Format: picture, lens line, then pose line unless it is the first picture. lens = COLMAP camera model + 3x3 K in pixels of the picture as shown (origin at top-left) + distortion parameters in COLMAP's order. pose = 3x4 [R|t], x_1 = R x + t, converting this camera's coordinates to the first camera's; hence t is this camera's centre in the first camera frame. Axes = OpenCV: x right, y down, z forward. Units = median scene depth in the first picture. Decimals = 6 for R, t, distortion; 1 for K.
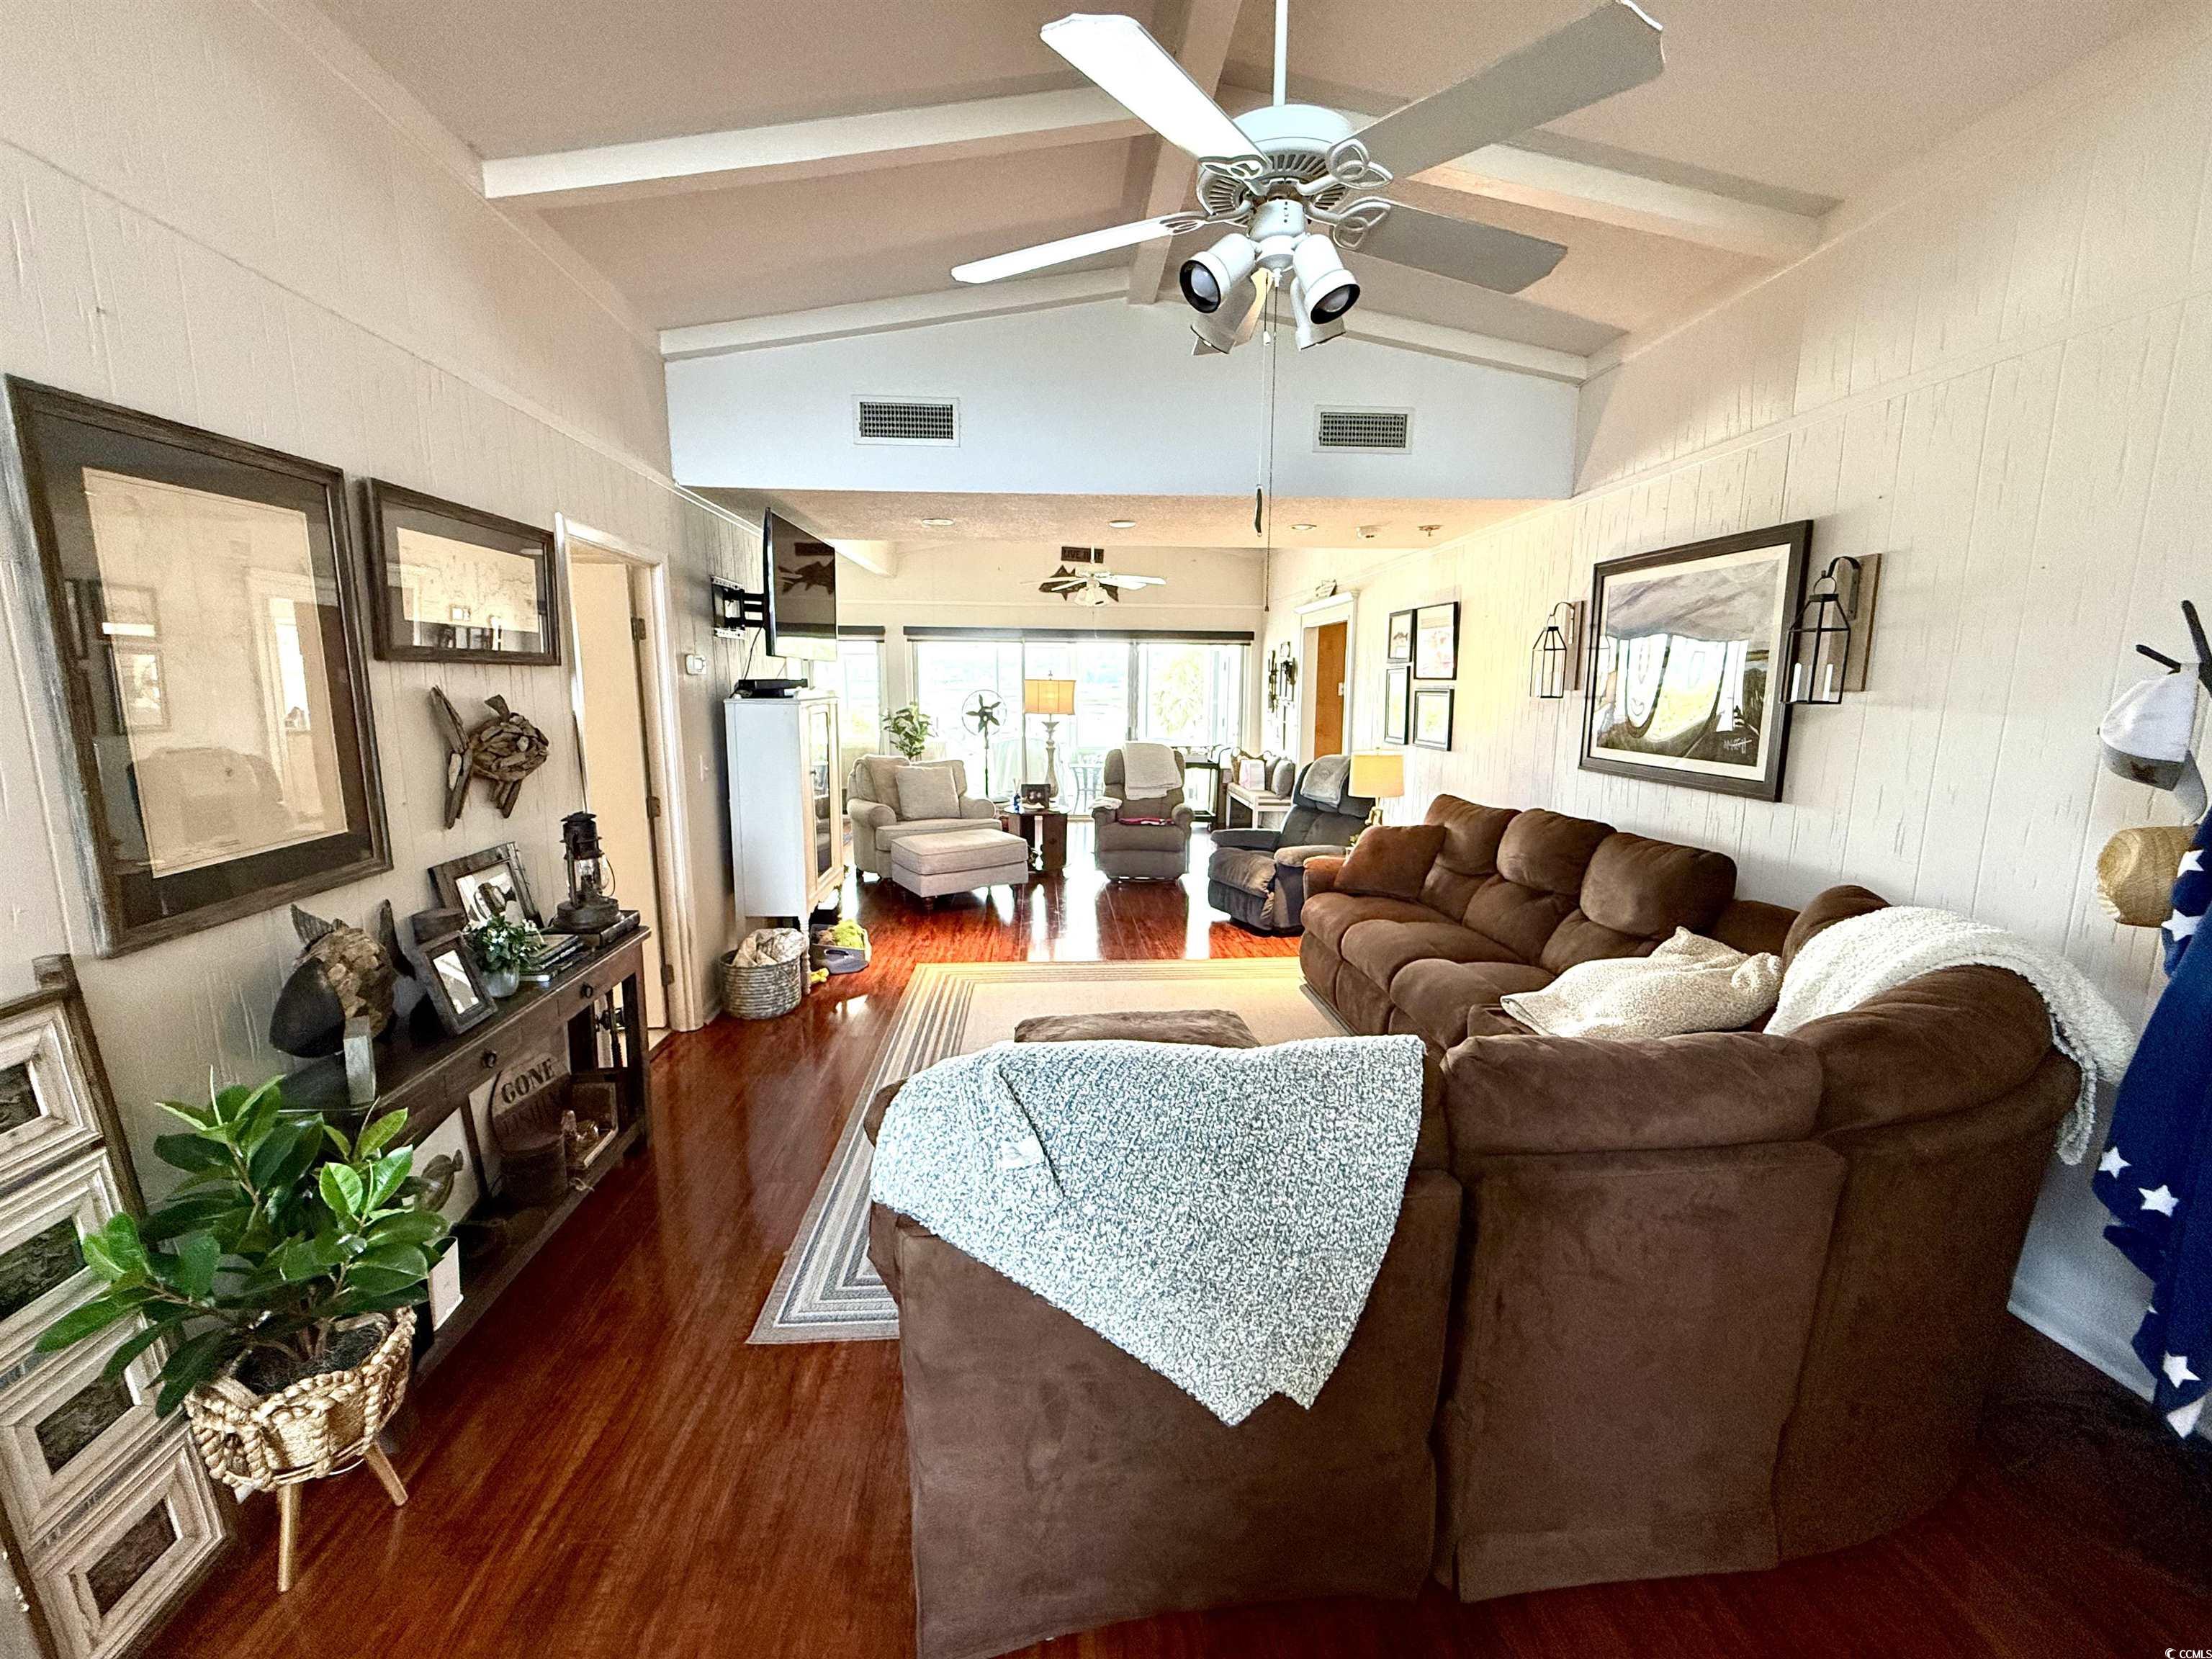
lens RADIAL K [[881.6, 0, 1106.0], [0, 881.6, 829.5], [0, 0, 1]] dist [-0.009191, -0.000179]
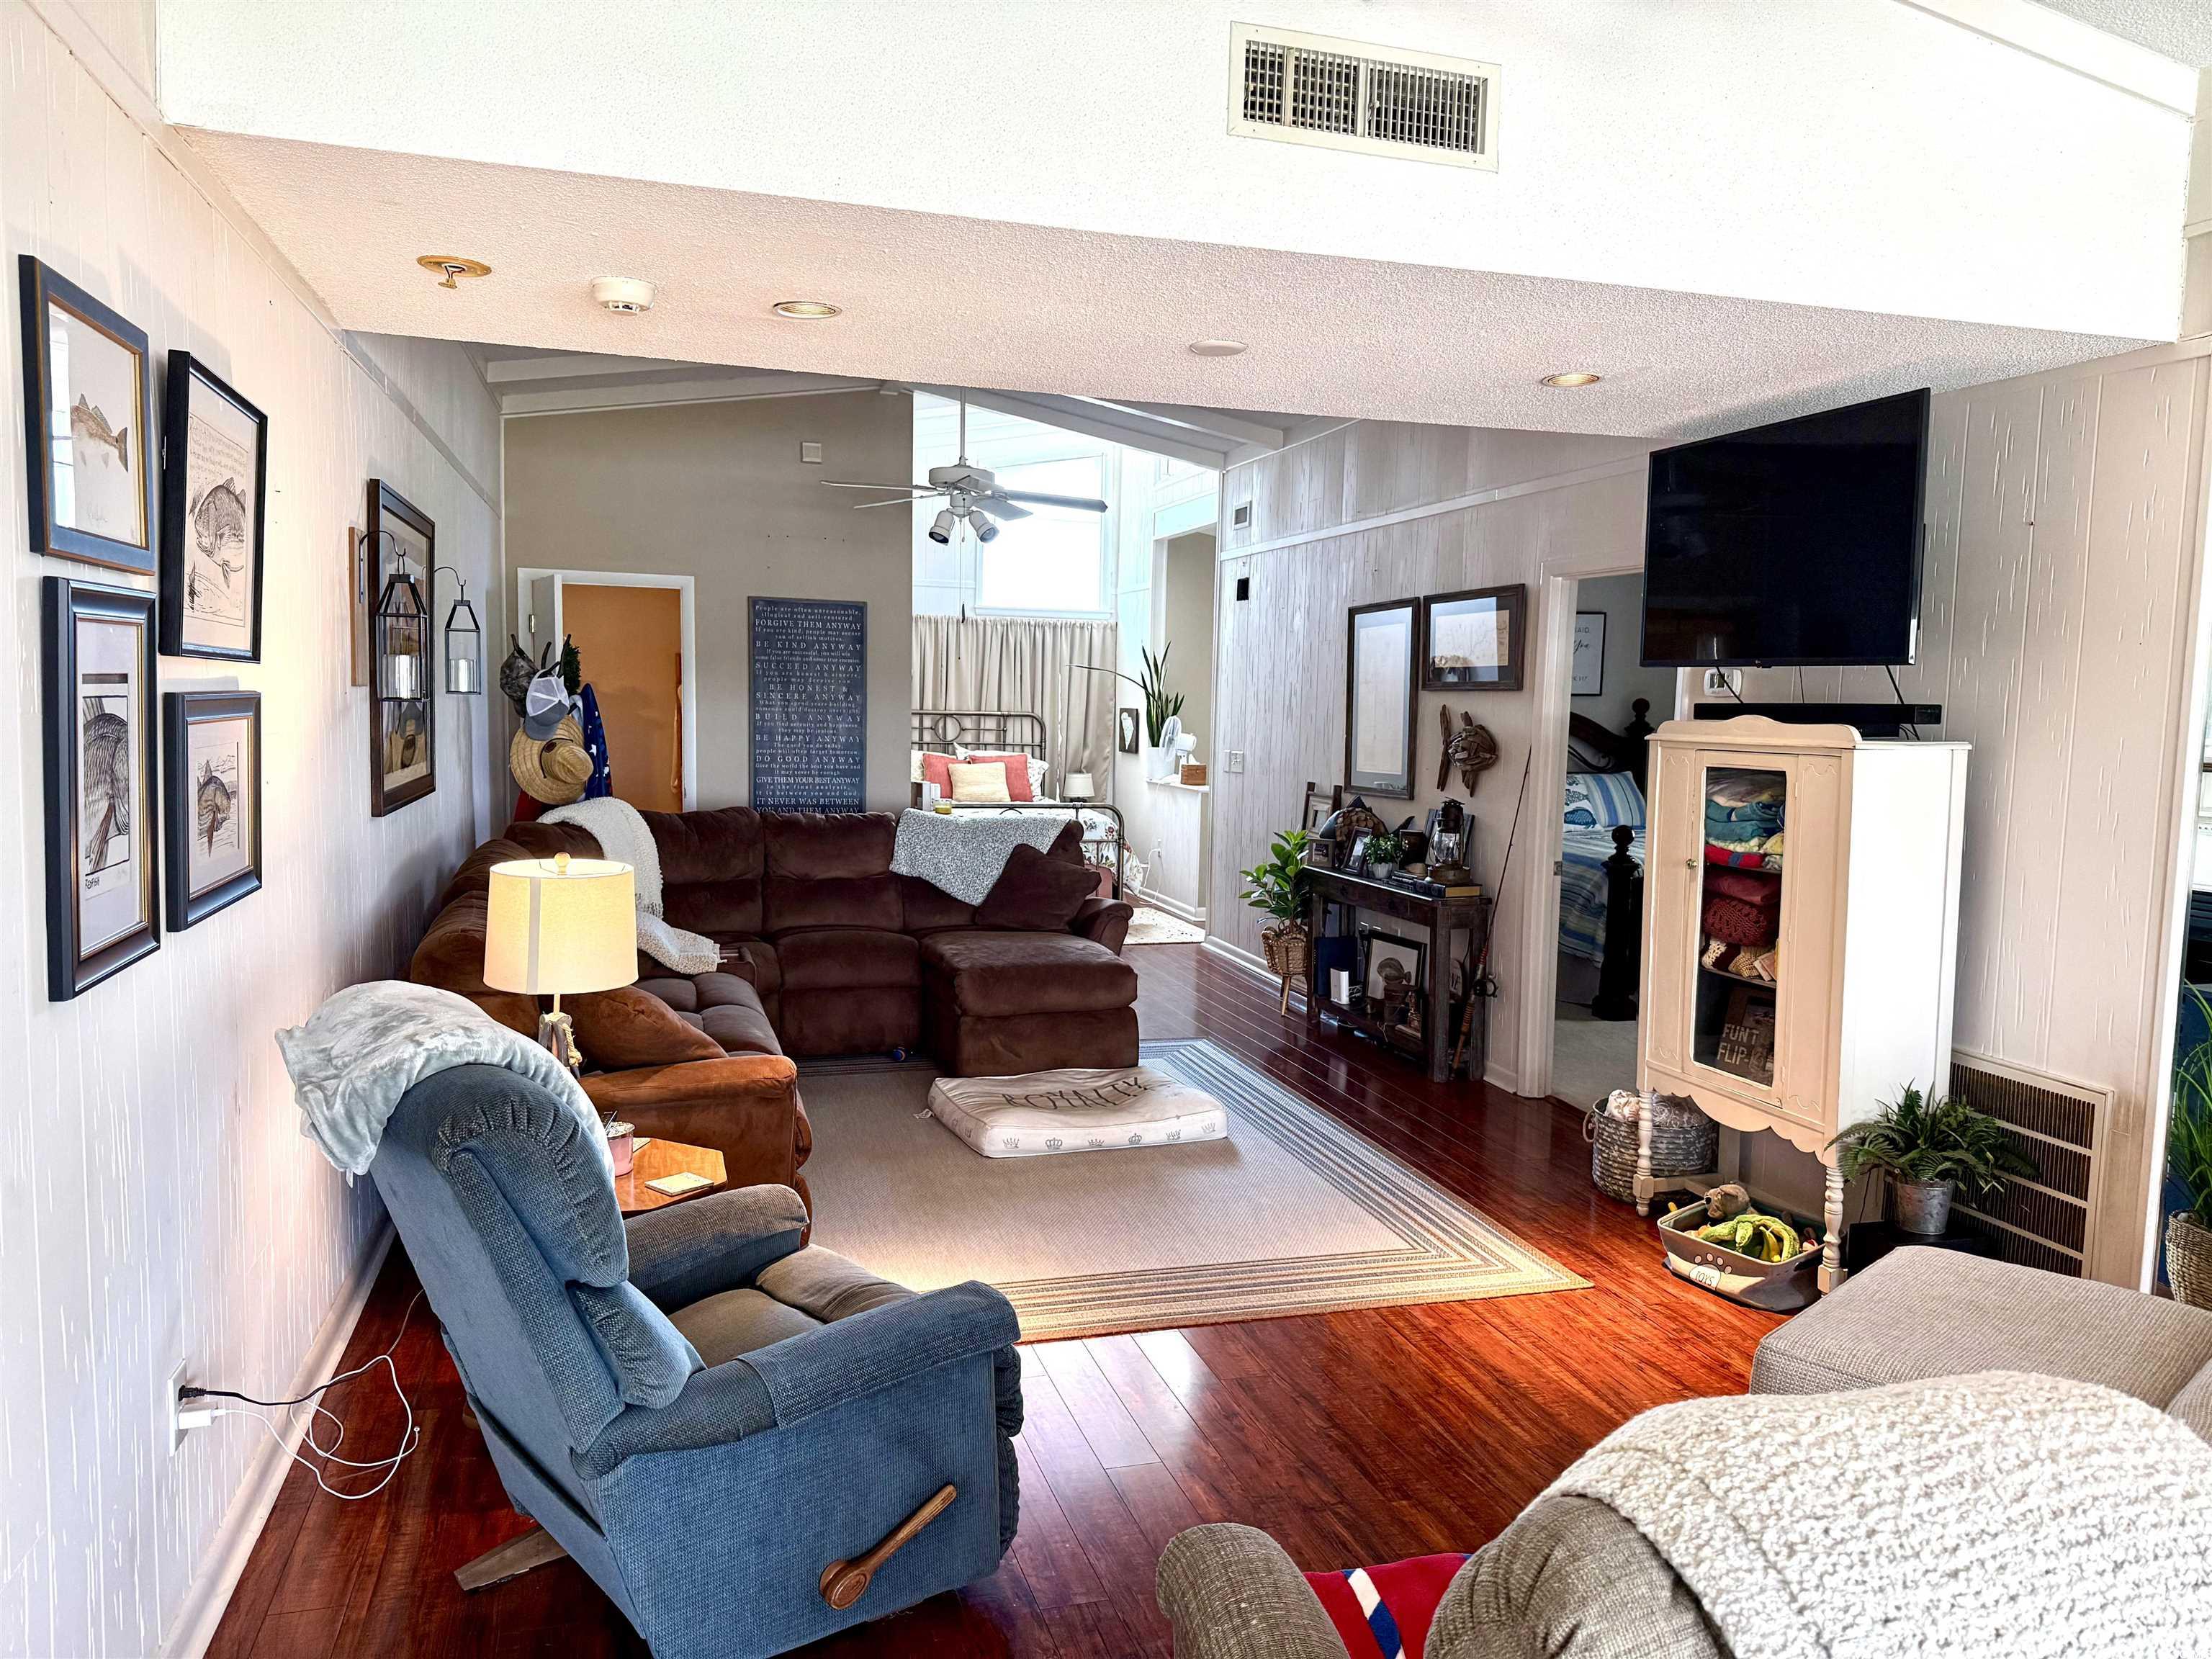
lens RADIAL K [[1549.1, 0, 1106.0], [0, 1549.1, 829.5], [0, 0, 1]] dist [0.000169, 0.000016]
pose [[-0.976000, -0.005303, -0.217708, 0.460312], [-0.059601, 0.968039, 0.243615, -0.549399], [0.209458, 0.250744, -0.945122, 3.317455]]
